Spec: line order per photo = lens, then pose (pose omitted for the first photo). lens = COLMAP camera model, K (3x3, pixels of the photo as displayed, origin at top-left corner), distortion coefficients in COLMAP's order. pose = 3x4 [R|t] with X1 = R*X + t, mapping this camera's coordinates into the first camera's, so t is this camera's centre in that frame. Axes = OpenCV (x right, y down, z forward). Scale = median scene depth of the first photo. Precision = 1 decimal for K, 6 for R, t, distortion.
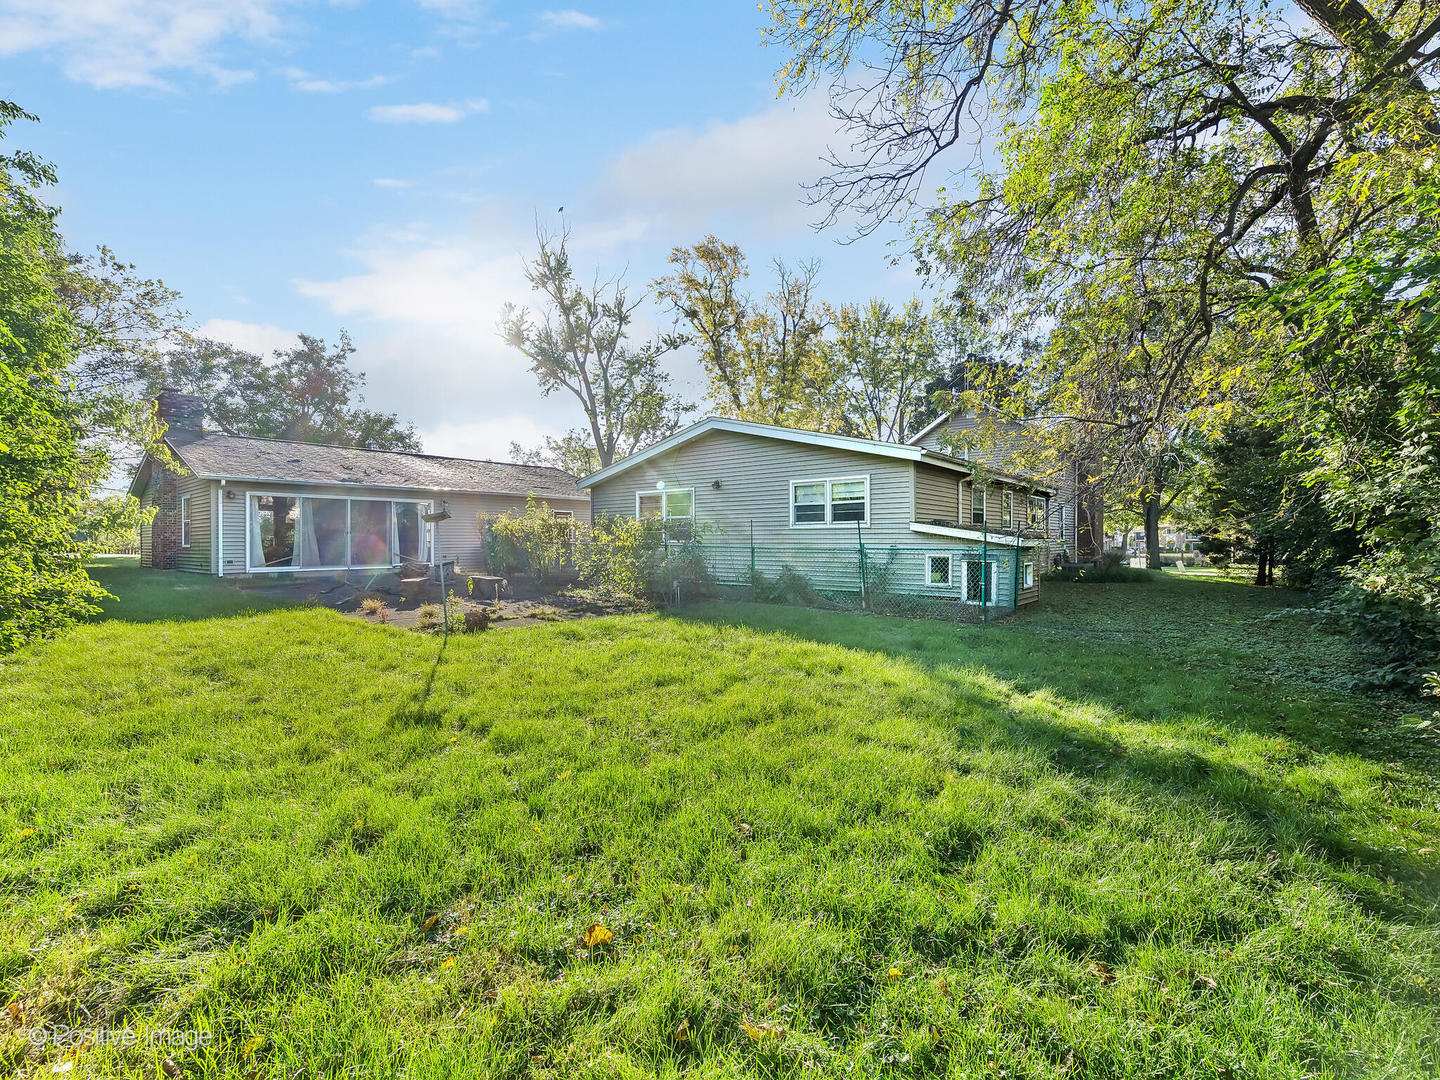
lens RADIAL K [[638.7, 0, 724.0], [0, 638.7, 544.8], [0, 0, 1]] dist [-0.000758, -0.000325]
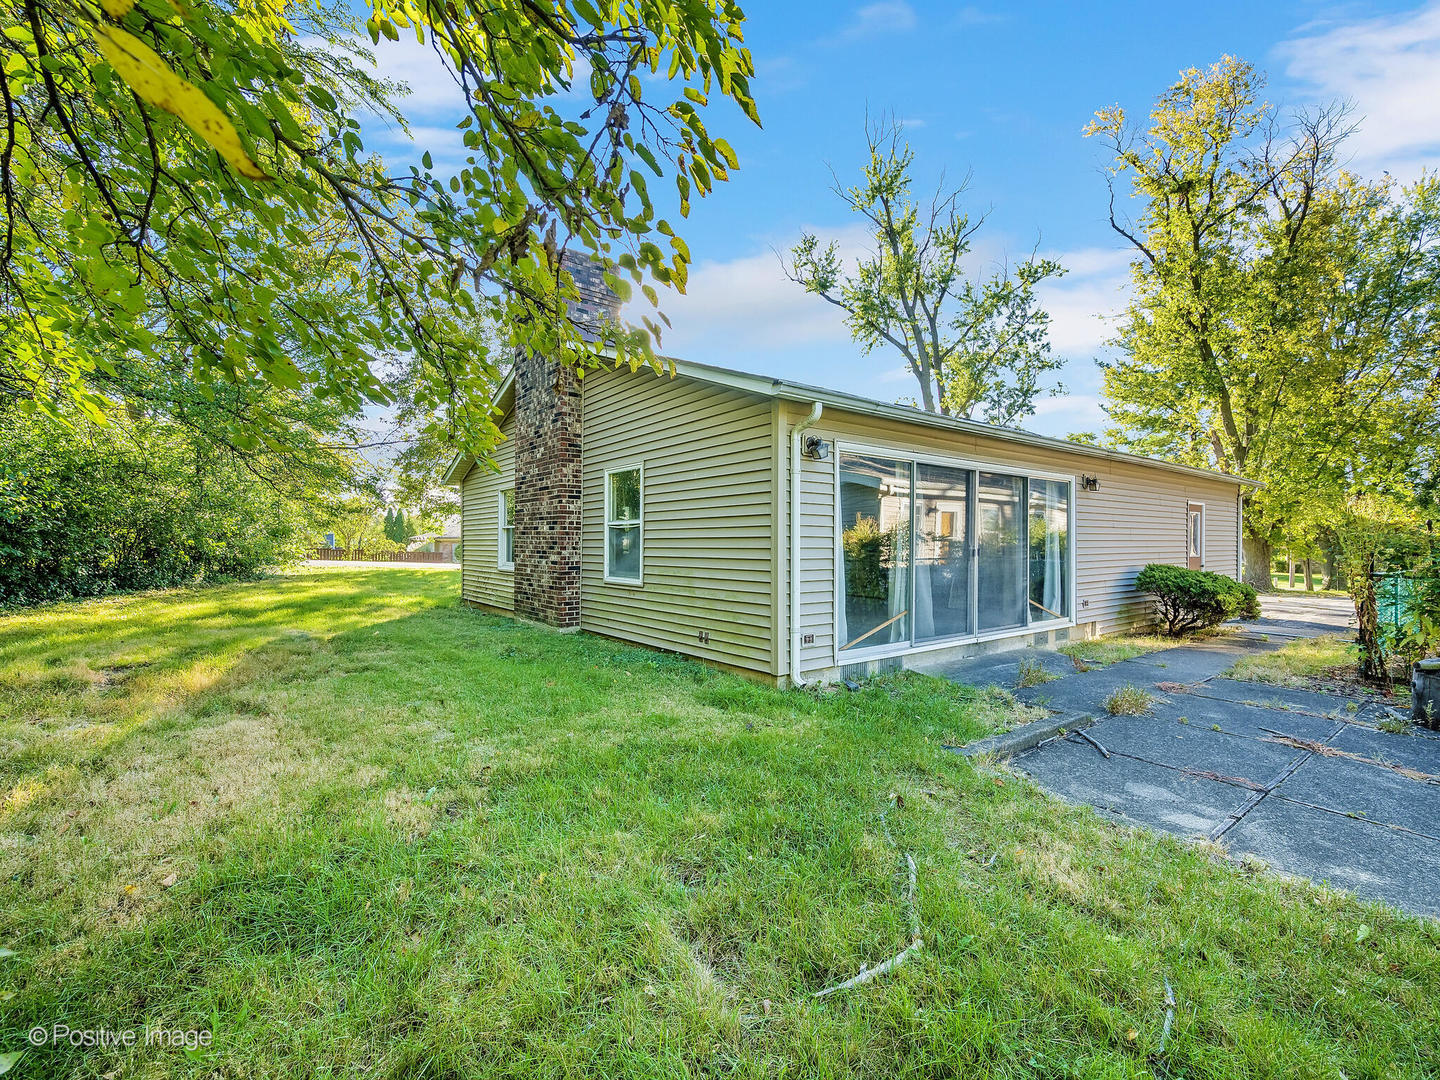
lens RADIAL K [[638.7, 0, 724.0], [0, 638.7, 544.8], [0, 0, 1]] dist [-0.000758, -0.000325]
pose [[0.973672, 0.008765, -0.227785, -0.261936], [-0.008814, 0.999961, 0.000802, -0.009070], [0.227783, 0.001226, 0.973711, 0.229741]]
